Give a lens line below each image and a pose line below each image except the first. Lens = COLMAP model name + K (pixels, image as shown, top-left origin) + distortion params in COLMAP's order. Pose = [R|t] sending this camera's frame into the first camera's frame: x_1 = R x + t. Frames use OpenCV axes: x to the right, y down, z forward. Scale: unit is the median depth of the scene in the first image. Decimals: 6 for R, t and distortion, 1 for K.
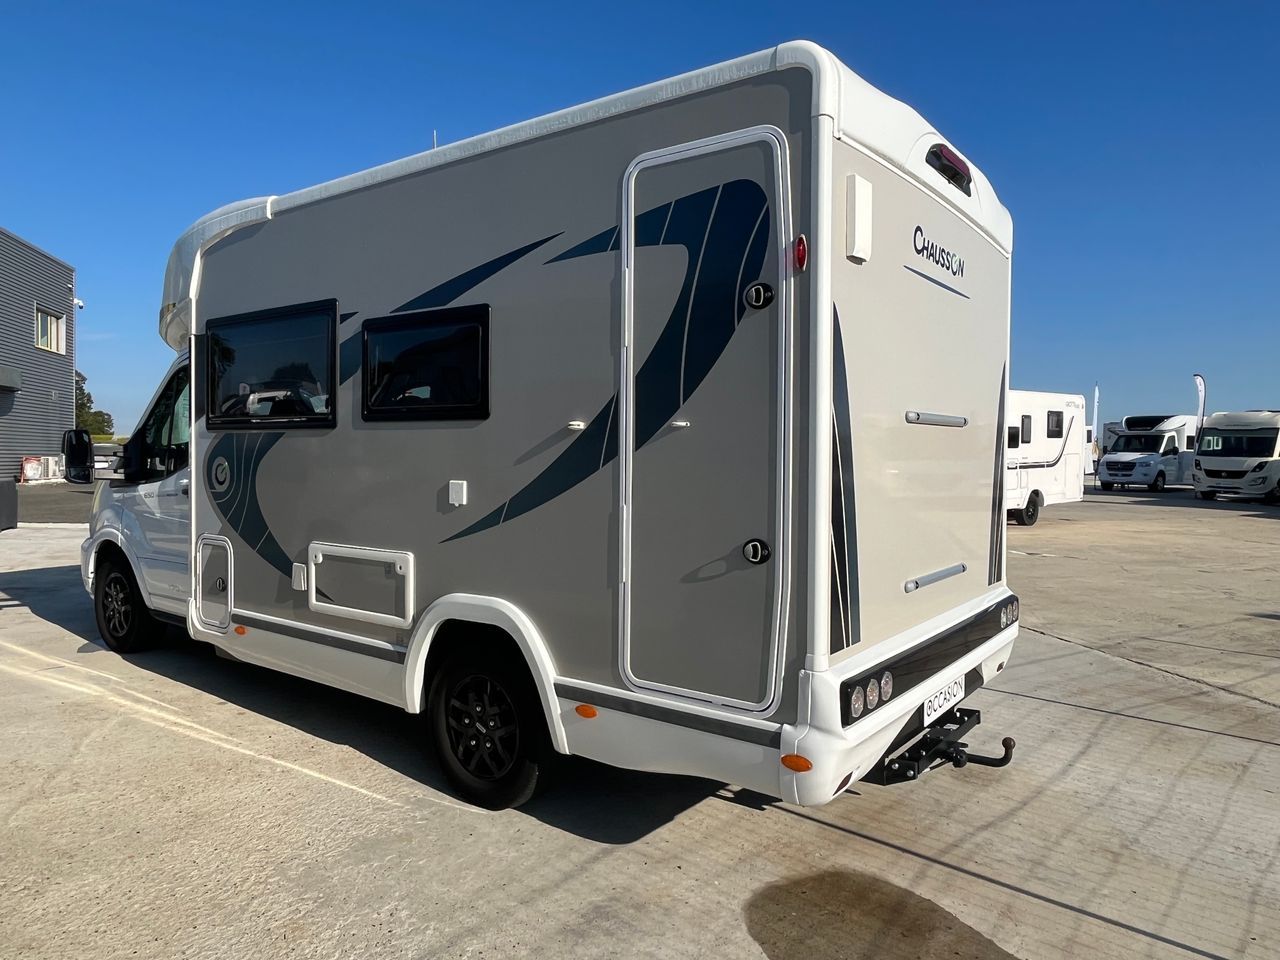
lens RADIAL K [[870.2, 0, 640.0], [0, 870.2, 480.0], [0, 0, 1]] dist [-0.001752, -0.001901]
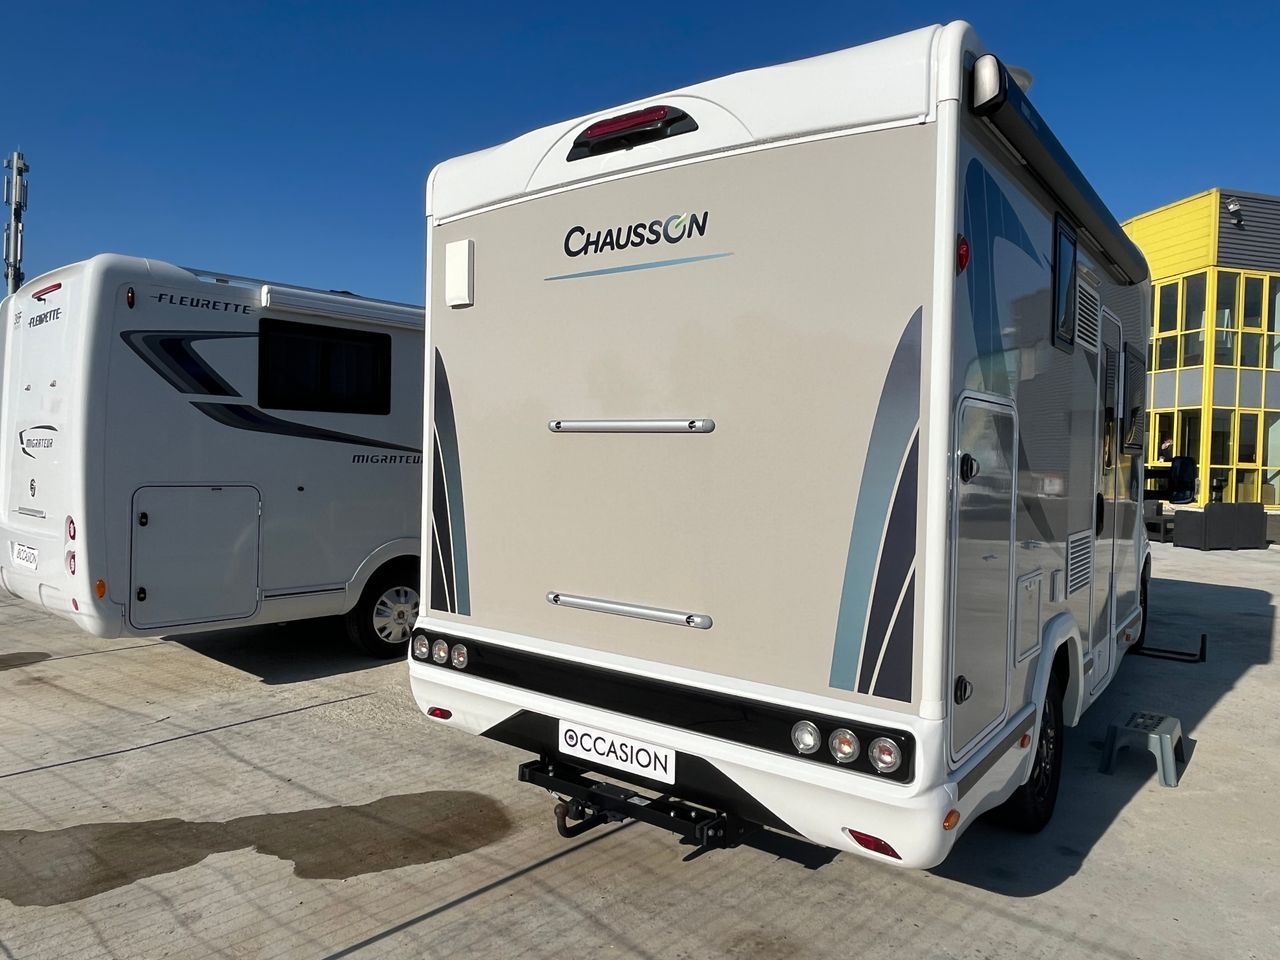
lens RADIAL K [[863.3, 0, 637.6], [0, 863.3, 475.7], [0, 0, 1]] dist [0.003656, -0.004052]
pose [[-0.004281, 0.019967, -0.999791, 1.376788], [-0.059151, 0.998045, 0.020186, -0.042729], [0.998240, 0.059225, -0.003092, 1.166424]]
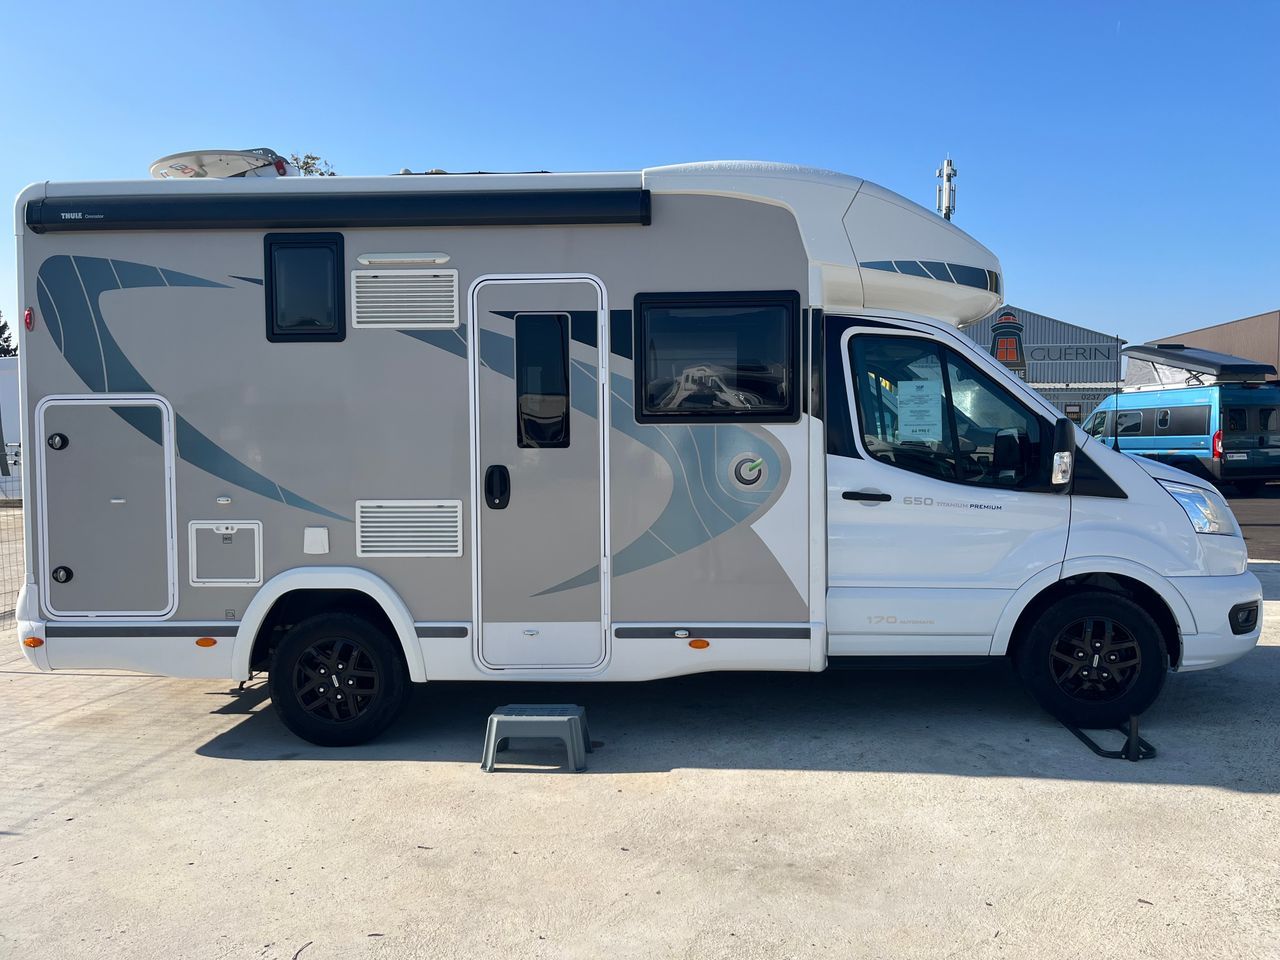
lens RADIAL K [[972.8, 0, 660.4], [0, 972.8, 482.9], [0, 0, 1]] dist [0.026318, 0.000167]
pose [[-0.828591, 0.027390, -0.559184, 0.643202], [-0.020768, 0.996611, 0.079591, -0.130962], [0.559469, 0.077561, -0.825214, 3.291038]]
